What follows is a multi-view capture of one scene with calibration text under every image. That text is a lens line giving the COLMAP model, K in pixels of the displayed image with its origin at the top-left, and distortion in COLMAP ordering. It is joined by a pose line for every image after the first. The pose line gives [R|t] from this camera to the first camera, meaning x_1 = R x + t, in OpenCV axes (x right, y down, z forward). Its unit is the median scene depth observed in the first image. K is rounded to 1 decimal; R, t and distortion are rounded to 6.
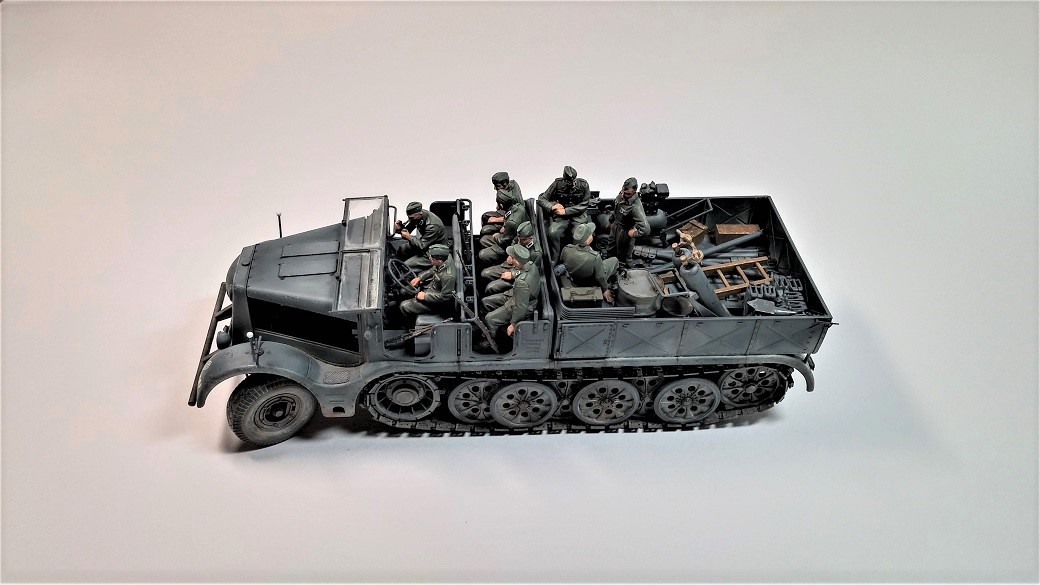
lens RADIAL K [[914.6, 0, 521.2], [0, 914.6, 244.7], [0, 0, 1]] dist [0.002753, -0.000059]
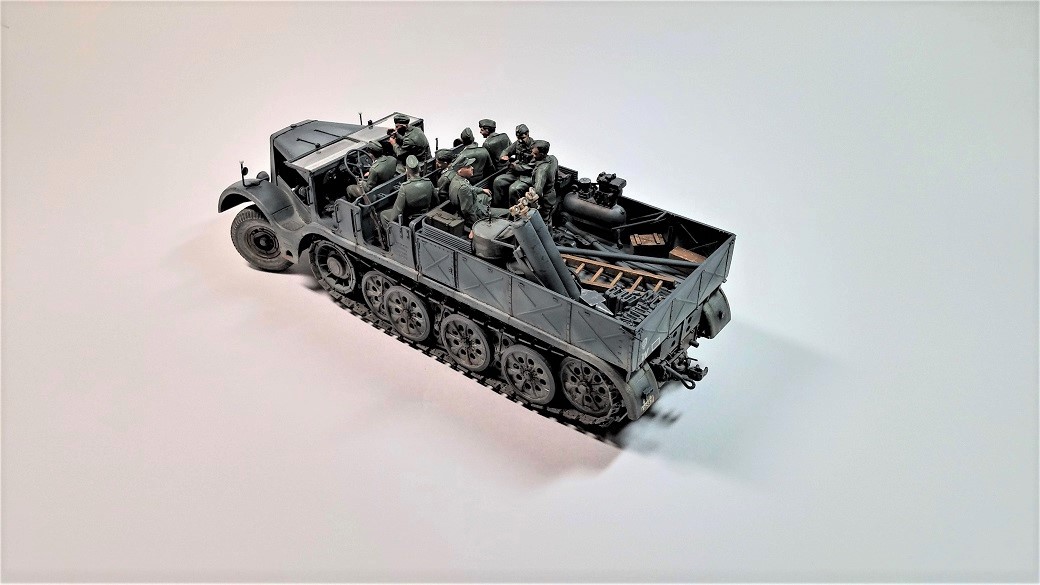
lens RADIAL K [[882.1, 0, 520.0], [0, 882.1, 292.5], [0, 0, 1]] dist [0.050189, -0.000672]
pose [[0.747429, 0.356623, -0.560509, 0.720363], [-0.392642, 0.917712, 0.060312, 0.035686], [0.535894, 0.175000, 0.825949, 0.193678]]
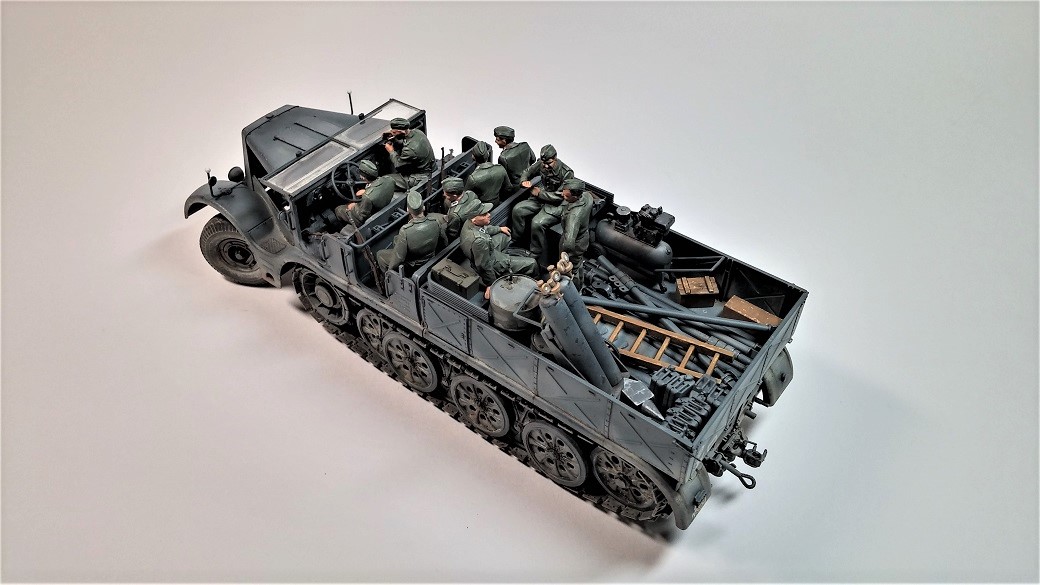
lens RADIAL K [[882.1, 0, 520.0], [0, 882.1, 292.5], [0, 0, 1]] dist [0.050189, -0.000672]
pose [[0.747054, 0.443772, -0.494951, 0.524330], [-0.396359, 0.895080, 0.204283, -0.123868], [0.533676, 0.043568, 0.844566, 0.299584]]
